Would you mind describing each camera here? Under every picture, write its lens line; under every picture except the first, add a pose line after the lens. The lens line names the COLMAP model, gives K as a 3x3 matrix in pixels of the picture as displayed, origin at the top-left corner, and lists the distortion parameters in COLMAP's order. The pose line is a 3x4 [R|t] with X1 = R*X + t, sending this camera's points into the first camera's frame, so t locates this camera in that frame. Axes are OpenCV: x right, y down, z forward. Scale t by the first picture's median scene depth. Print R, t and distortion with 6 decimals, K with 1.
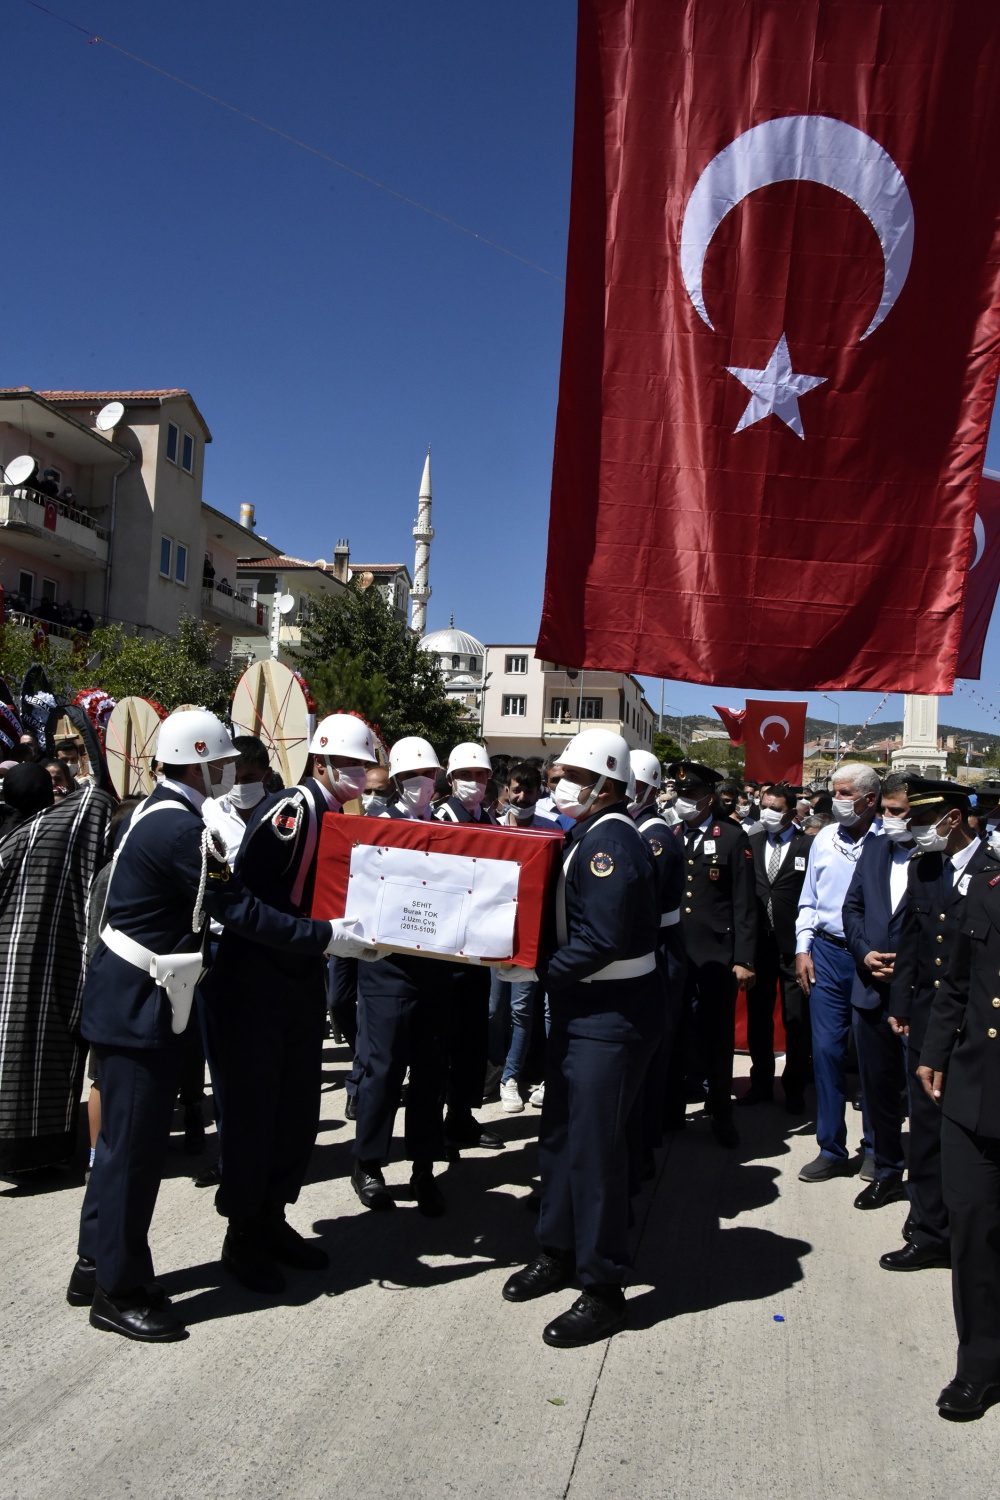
lens RADIAL K [[1204.0, 0, 507.0], [0, 1204.0, 764.3], [0, 0, 1]] dist [-0.012641, -0.005353]
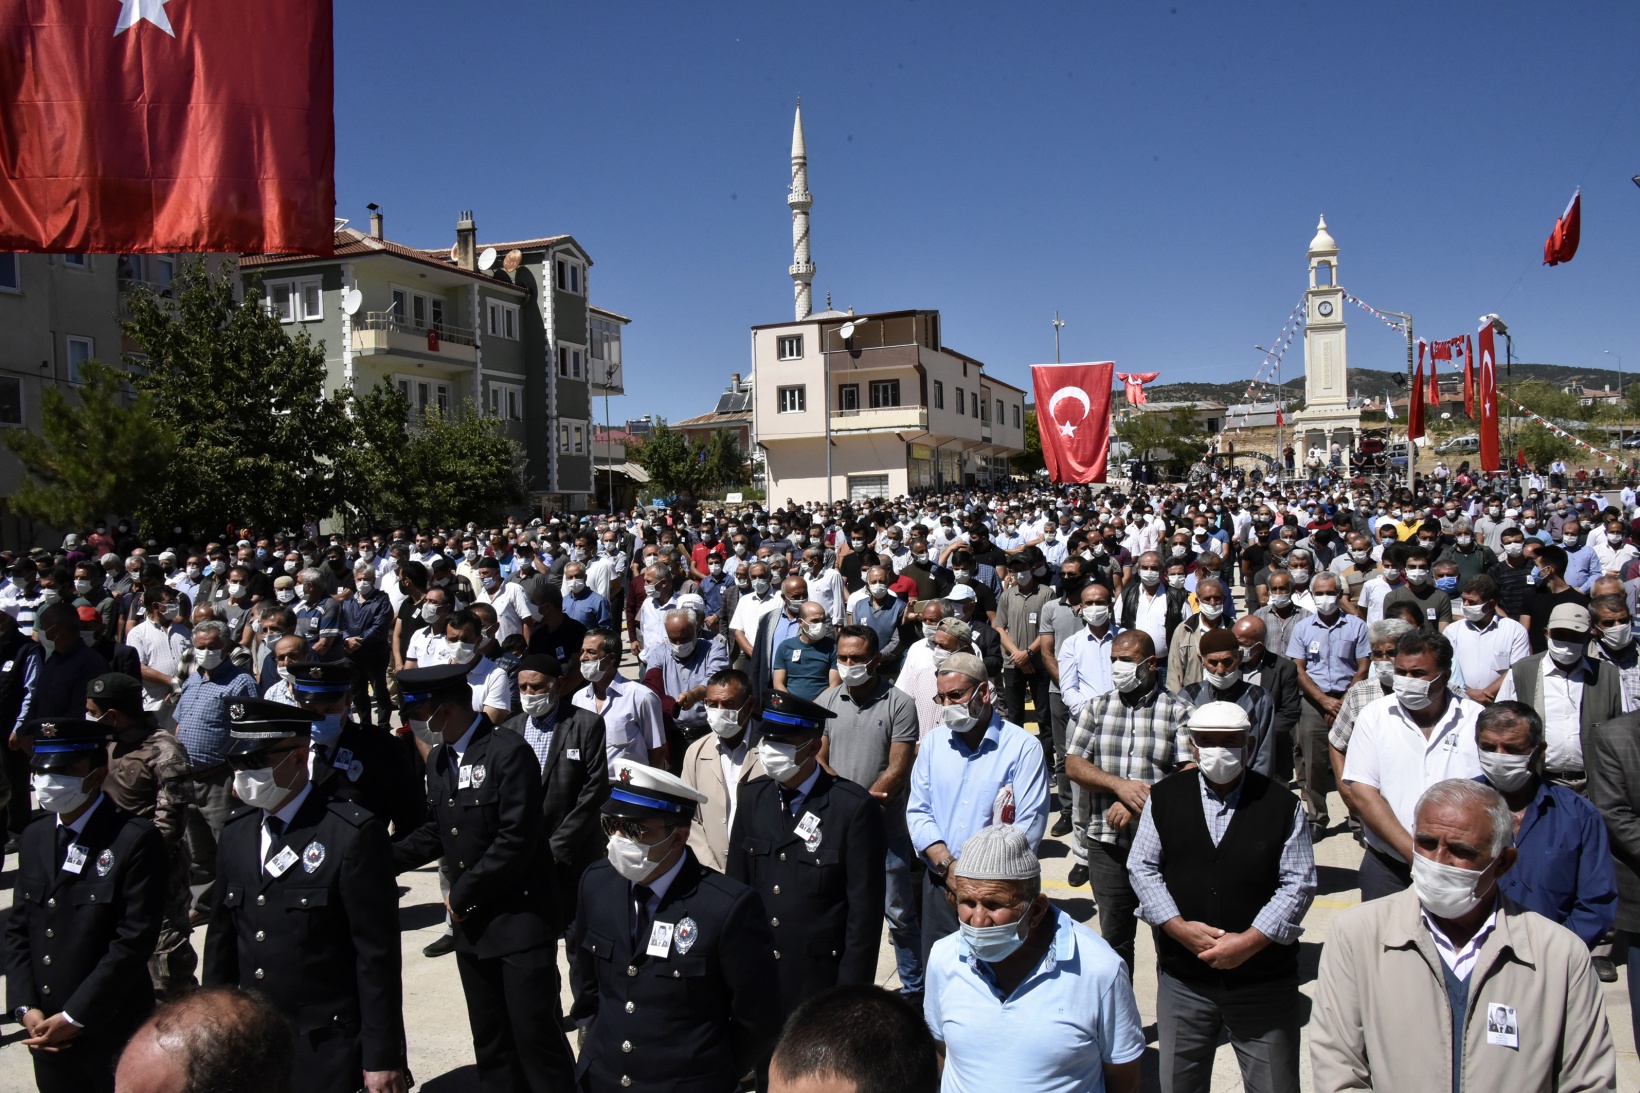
lens RADIAL K [[1316.4, 0, 824.9], [0, 1316.4, 552.9], [0, 0, 1]] dist [-0.012641, -0.005353]
pose [[0.984238, -0.073286, -0.160948, 0.344762], [0.084104, 0.994560, 0.061456, 0.002093], [0.155569, -0.074024, 0.985048, 0.284645]]
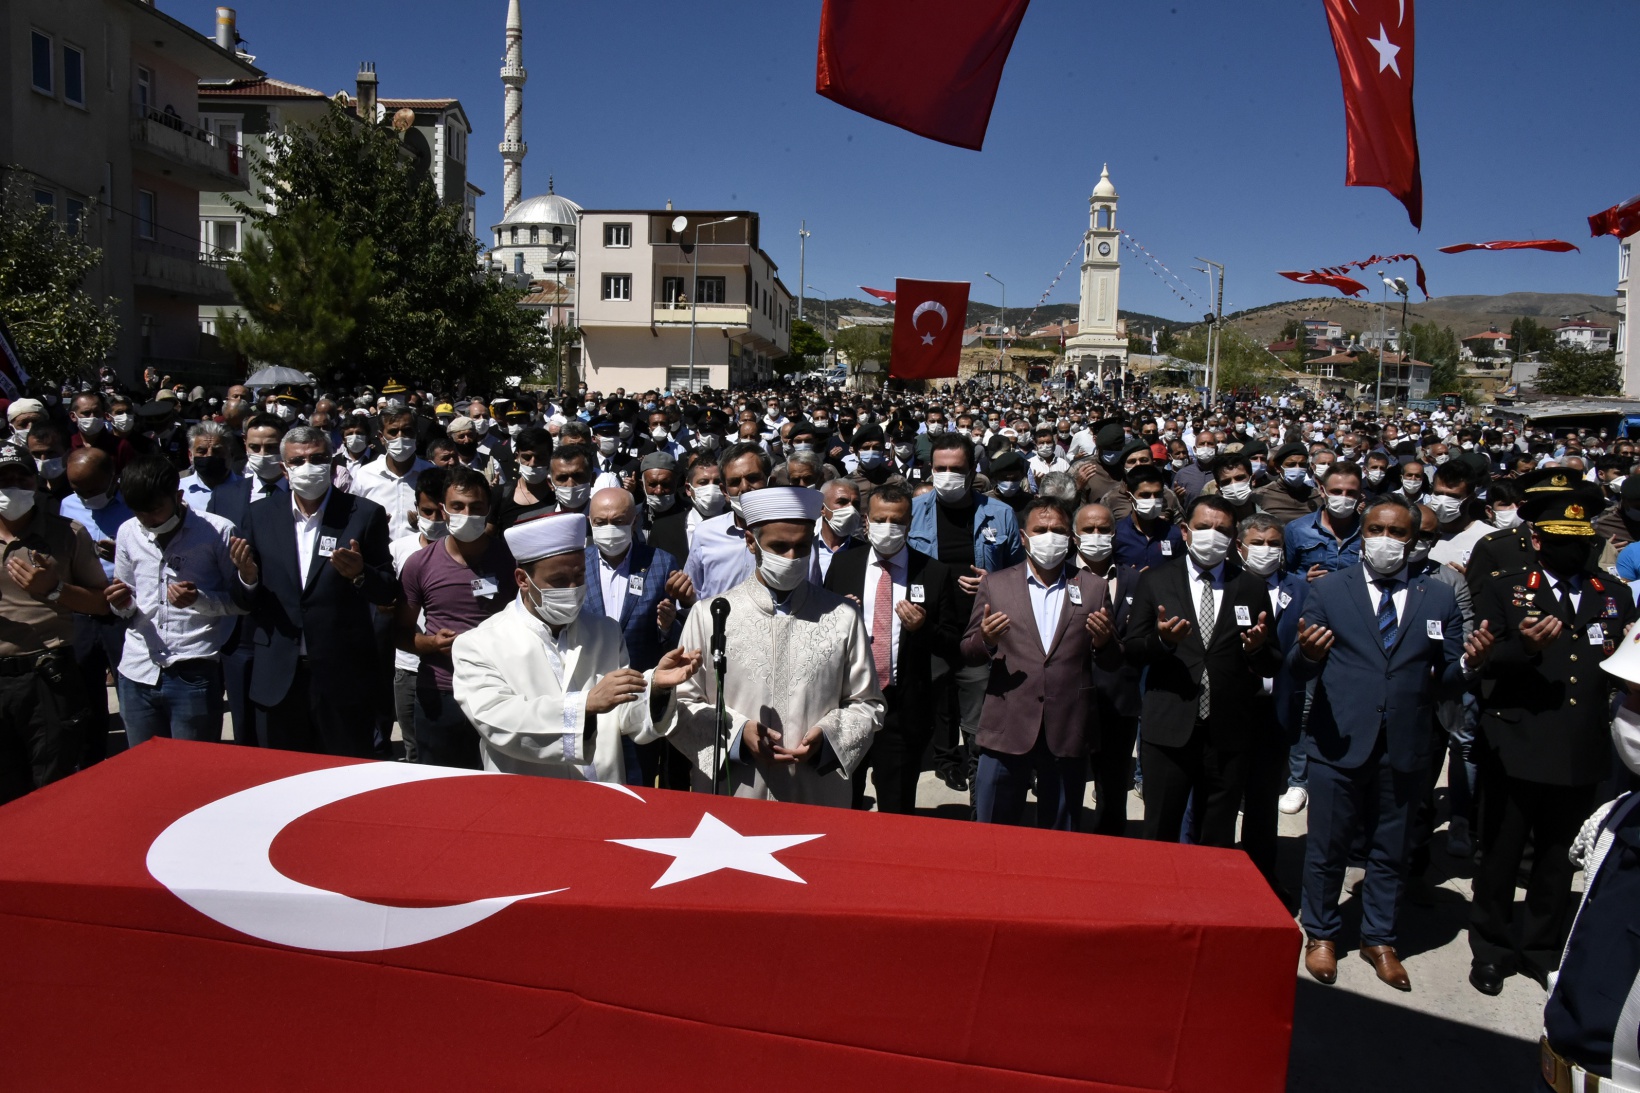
lens RADIAL K [[1316.4, 0, 824.9], [0, 1316.4, 552.9], [0, 0, 1]] dist [-0.012641, -0.005353]
pose [[0.990263, -0.031927, 0.135501, 0.040951], [0.011346, 0.988617, 0.150024, -0.006600], [-0.138749, -0.147026, 0.979353, 0.184577]]
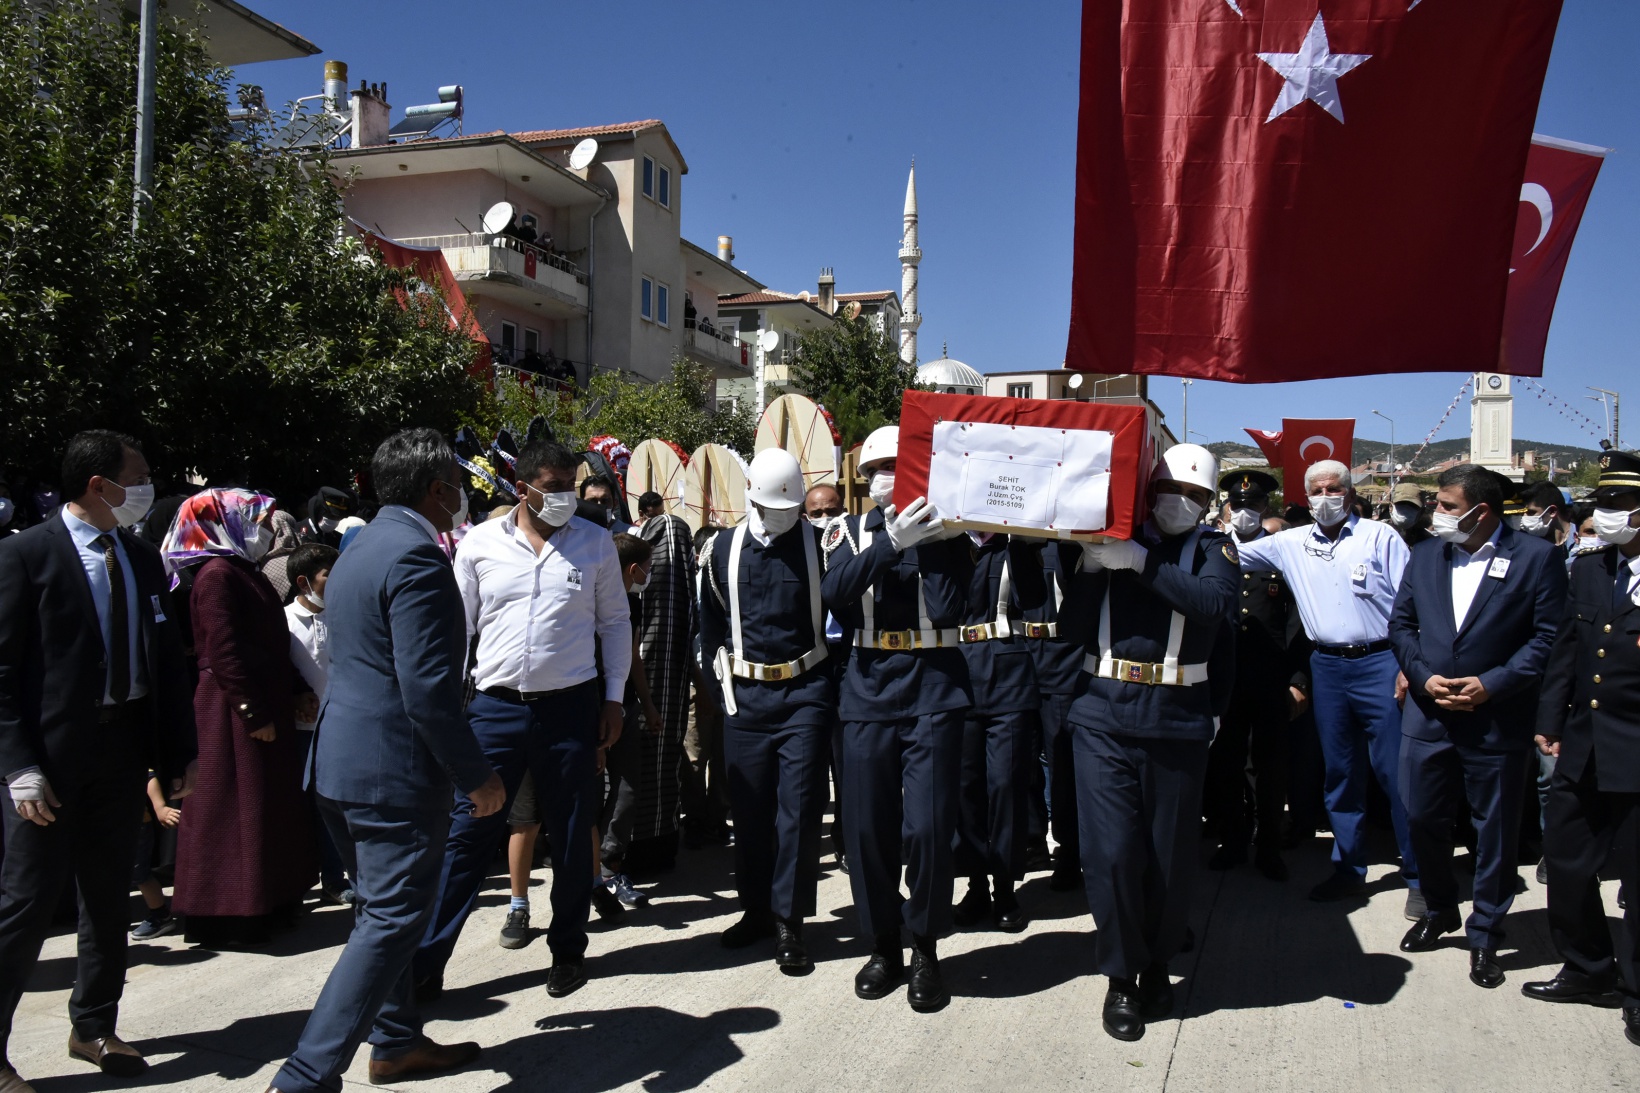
lens RADIAL K [[1316.4, 0, 824.9], [0, 1316.4, 552.9], [0, 0, 1]] dist [-0.012641, -0.005353]
pose [[0.989461, -0.035334, -0.140424, -0.005196], [0.039942, 0.998747, 0.030137, 0.002886], [0.139184, -0.035428, 0.989633, -0.017917]]
